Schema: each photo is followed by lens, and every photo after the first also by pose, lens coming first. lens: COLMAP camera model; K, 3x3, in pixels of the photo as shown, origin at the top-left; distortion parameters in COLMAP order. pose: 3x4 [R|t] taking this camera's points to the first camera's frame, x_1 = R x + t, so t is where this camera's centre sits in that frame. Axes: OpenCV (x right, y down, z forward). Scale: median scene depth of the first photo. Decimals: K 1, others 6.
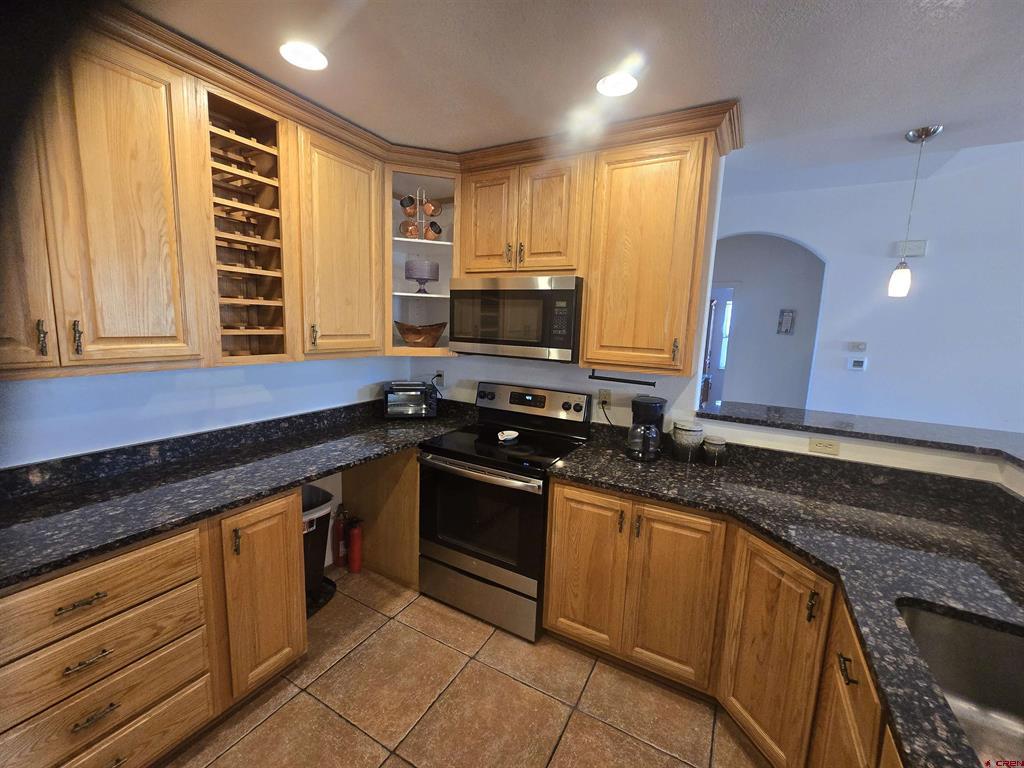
lens RADIAL K [[417.0, 0, 511.4], [0, 417.0, 379.4], [0, 0, 1]] dist [-0.001984, -0.000283]
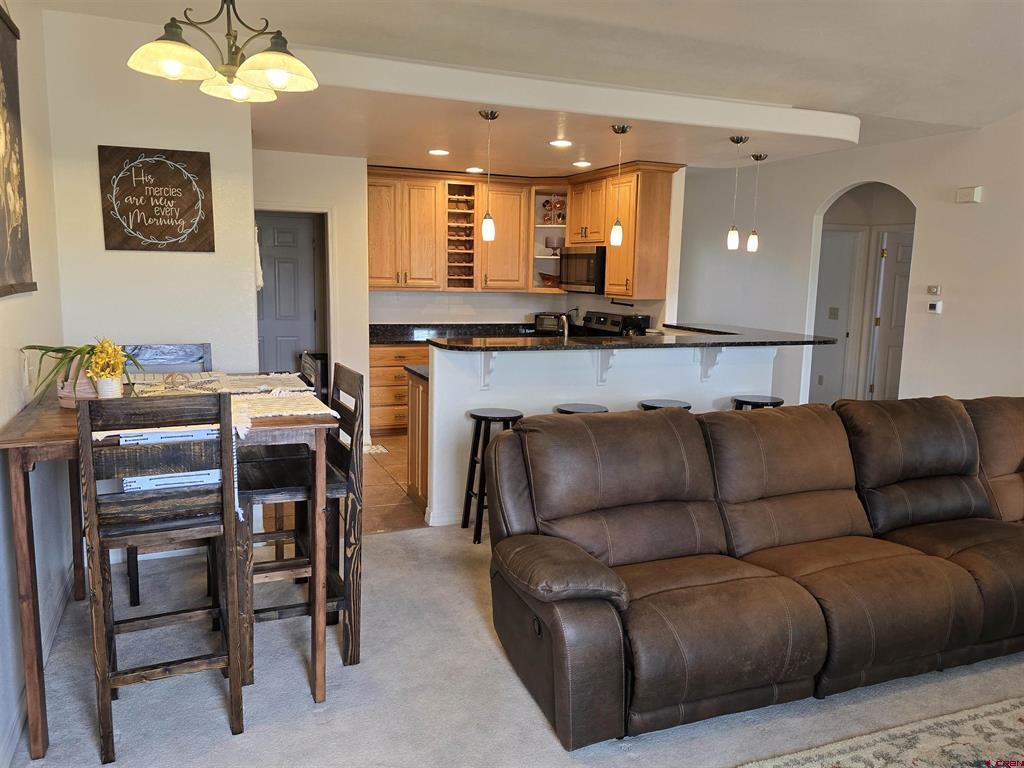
lens RADIAL K [[774.2, 0, 512.2], [0, 774.2, 384.4], [0, 0, 1]] dist [0.067222, 0.000734]
pose [[0.786472, 0.073932, -0.613185, 2.184300], [-0.079472, 0.996670, 0.018238, 0.358858], [0.612492, 0.034387, 0.789729, -2.097556]]
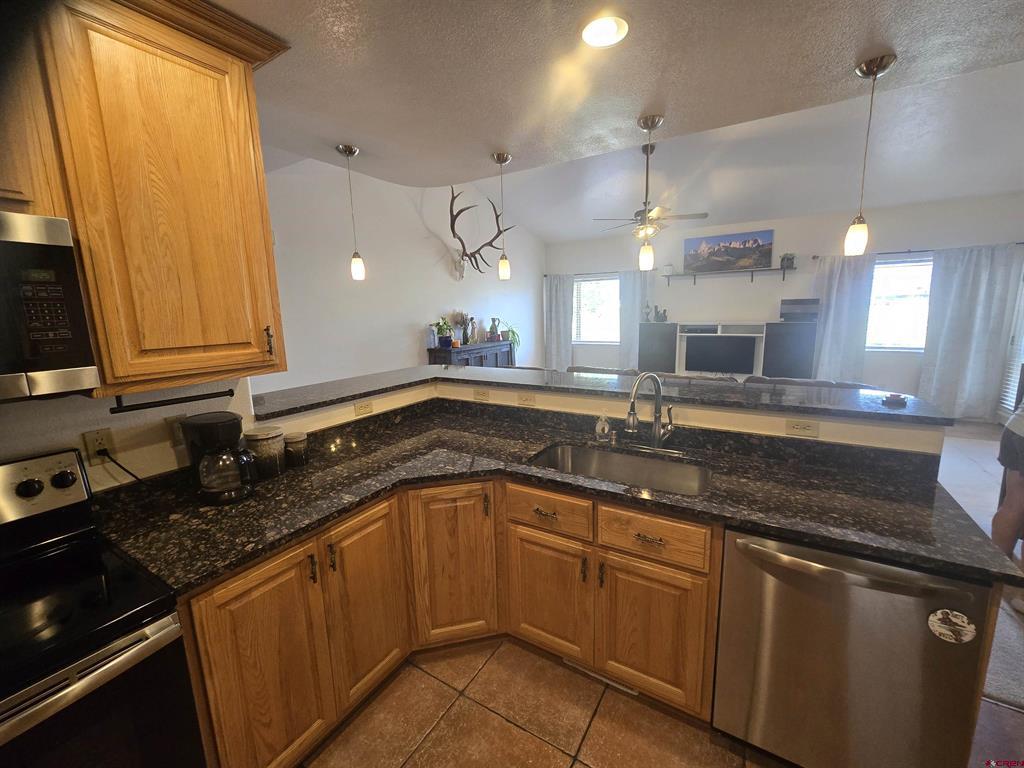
lens RADIAL K [[417.0, 0, 518.4], [0, 417.0, 382.2], [0, 0, 1]] dist [-0.001984, -0.000283]
pose [[0.037803, -0.209354, 0.977109, -0.374969], [0.161306, 0.966263, 0.200789, -0.077820], [-0.986180, 0.150023, 0.070298, 0.497304]]
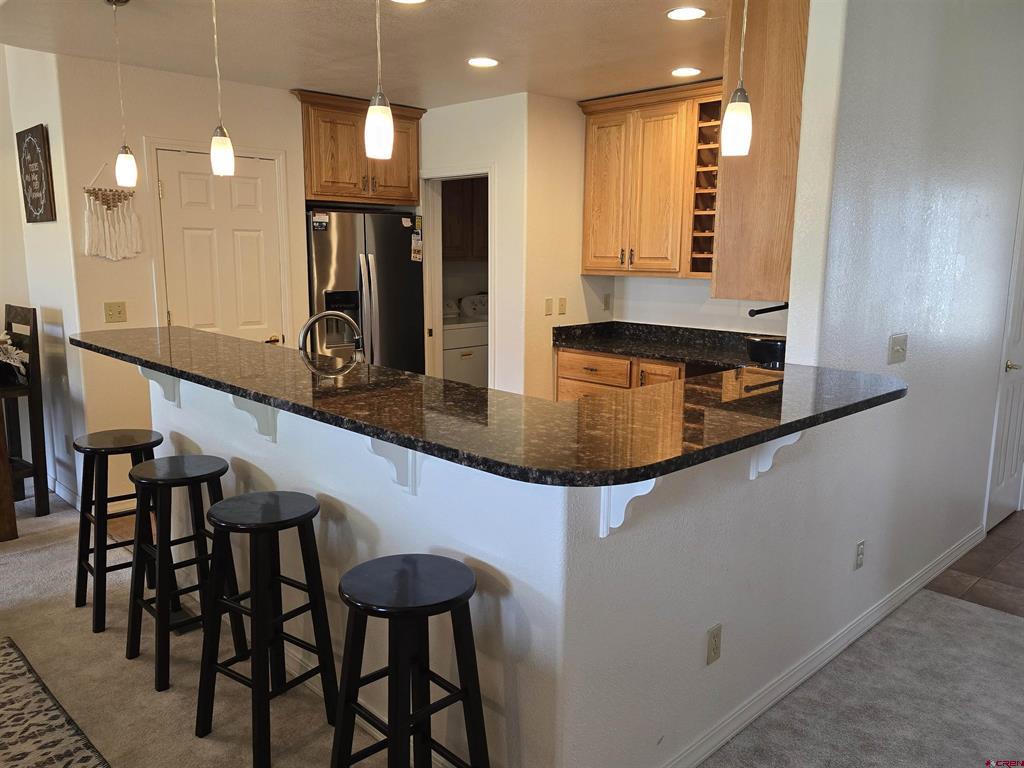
lens RADIAL K [[774.2, 0, 511.5], [0, 774.2, 384.8], [0, 0, 1]] dist [0.067222, 0.000734]
pose [[-0.297336, 0.127527, -0.946218, 2.052173], [-0.151819, 0.972116, 0.178724, -0.056424], [0.942625, 0.196795, -0.269684, 1.119058]]
